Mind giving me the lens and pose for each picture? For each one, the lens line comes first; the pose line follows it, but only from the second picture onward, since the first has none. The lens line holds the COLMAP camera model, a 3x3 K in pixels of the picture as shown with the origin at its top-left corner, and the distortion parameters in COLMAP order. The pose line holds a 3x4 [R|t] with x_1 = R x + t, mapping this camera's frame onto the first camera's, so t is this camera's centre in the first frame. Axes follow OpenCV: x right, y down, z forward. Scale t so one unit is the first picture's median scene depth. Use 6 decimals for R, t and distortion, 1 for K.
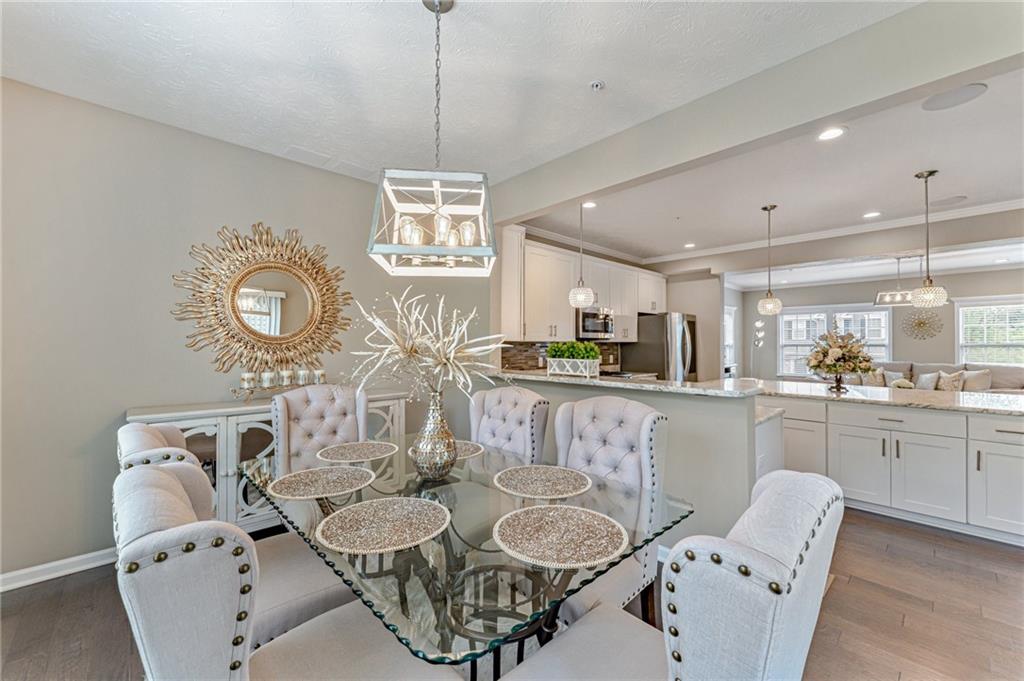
lens RADIAL K [[410.5, 0, 510.7], [0, 410.5, 342.1], [0, 0, 1]] dist [0.000935, 0.000442]
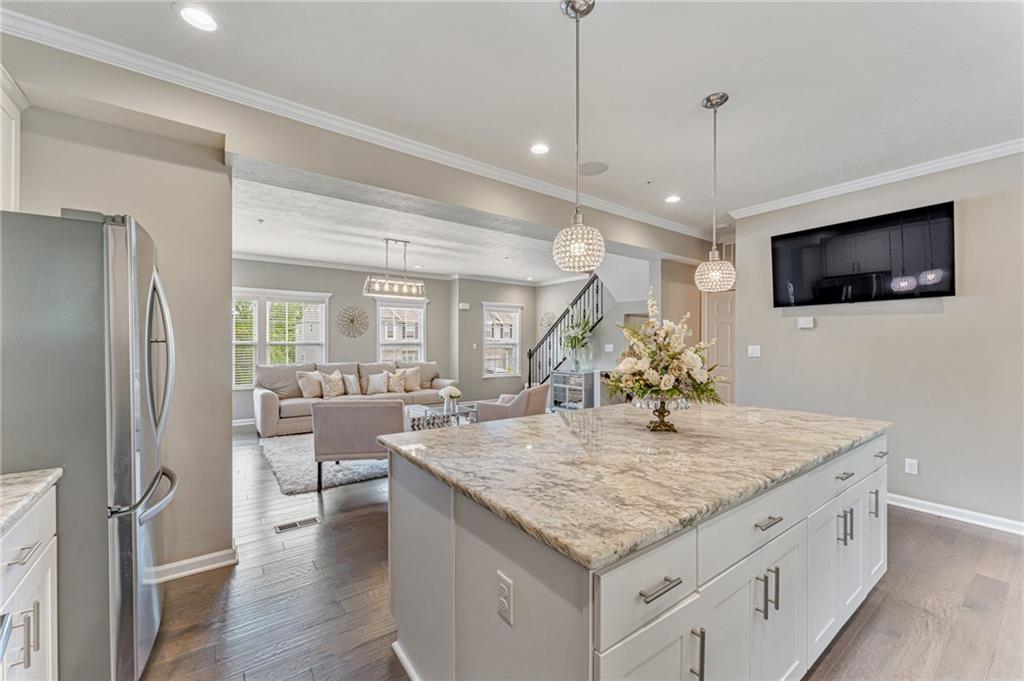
lens RADIAL K [[410.5, 0, 510.7], [0, 410.5, 342.1], [0, 0, 1]] dist [0.000935, 0.000442]
pose [[0.126453, 0.001444, 0.991972, 0.300225], [-0.006492, 0.999979, -0.000628, 0.006625], [-0.991951, -0.006360, 0.126460, 1.350159]]
